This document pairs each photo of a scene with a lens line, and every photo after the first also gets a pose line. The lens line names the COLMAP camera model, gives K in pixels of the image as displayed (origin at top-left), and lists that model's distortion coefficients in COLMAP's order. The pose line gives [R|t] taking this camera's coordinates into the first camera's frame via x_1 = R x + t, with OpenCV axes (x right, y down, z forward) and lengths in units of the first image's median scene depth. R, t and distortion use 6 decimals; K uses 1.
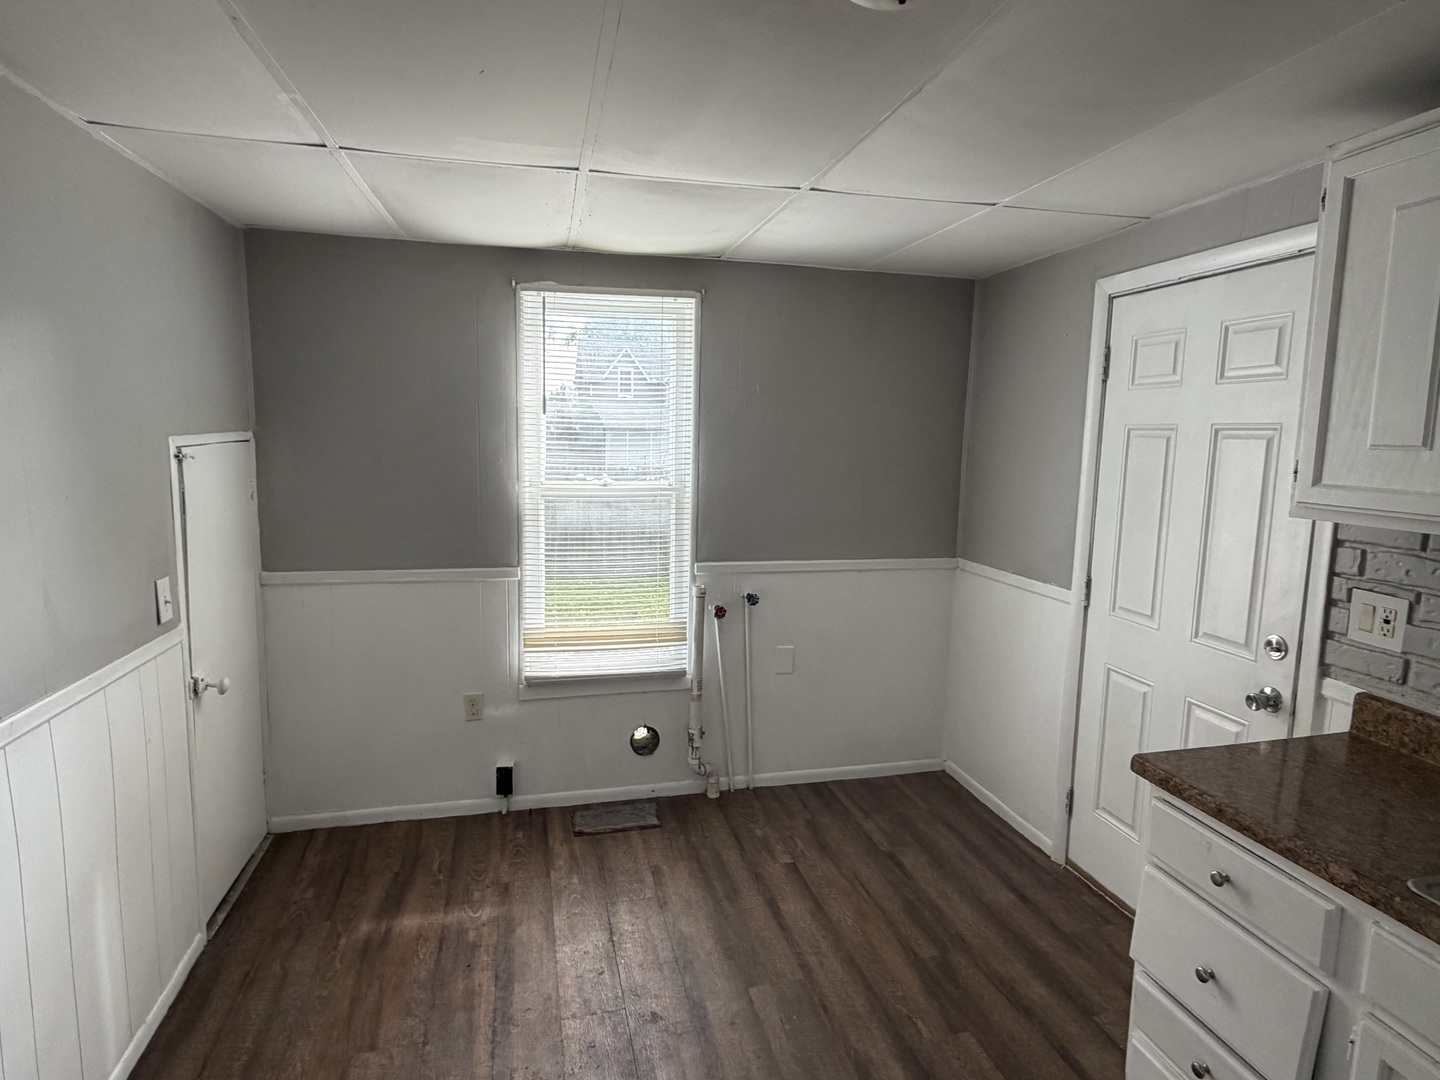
lens RADIAL K [[785.2, 0, 720.0], [0, 785.2, 540.0], [0, 0, 1]] dist [-0.000900, -0.000372]
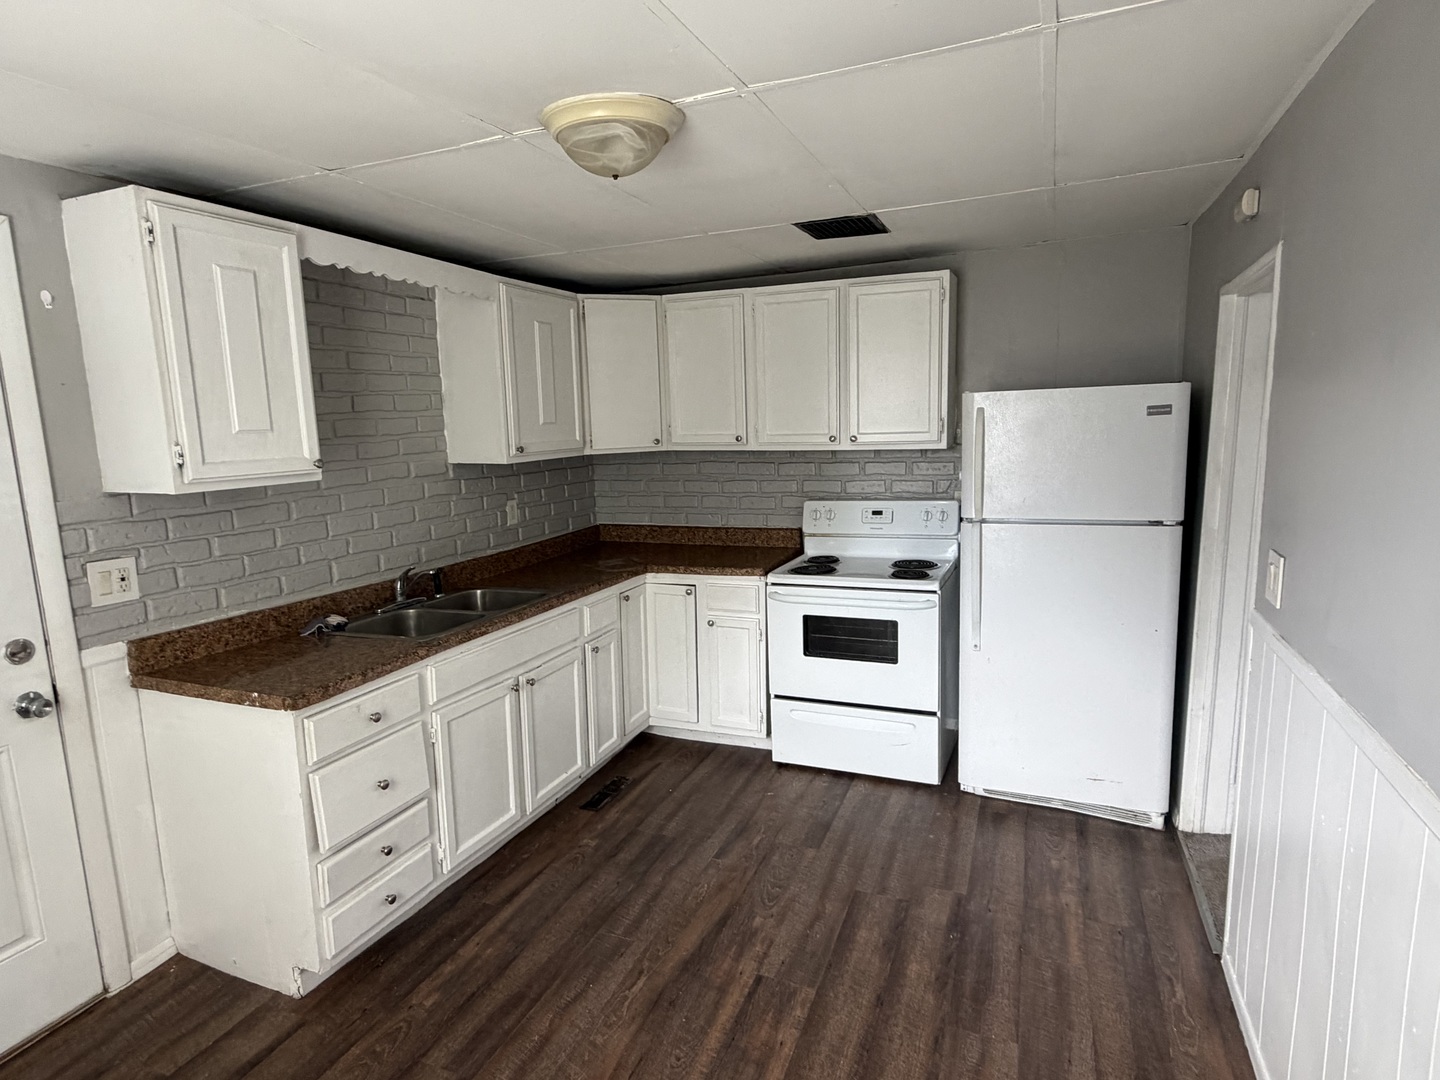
lens RADIAL K [[785.2, 0, 720.0], [0, 785.2, 540.0], [0, 0, 1]] dist [-0.000900, -0.000372]
pose [[-0.814734, -0.082538, 0.573931, -0.613328], [0.093193, 0.958309, 0.270109, -0.200439], [-0.572297, 0.273553, -0.773075, 1.409676]]
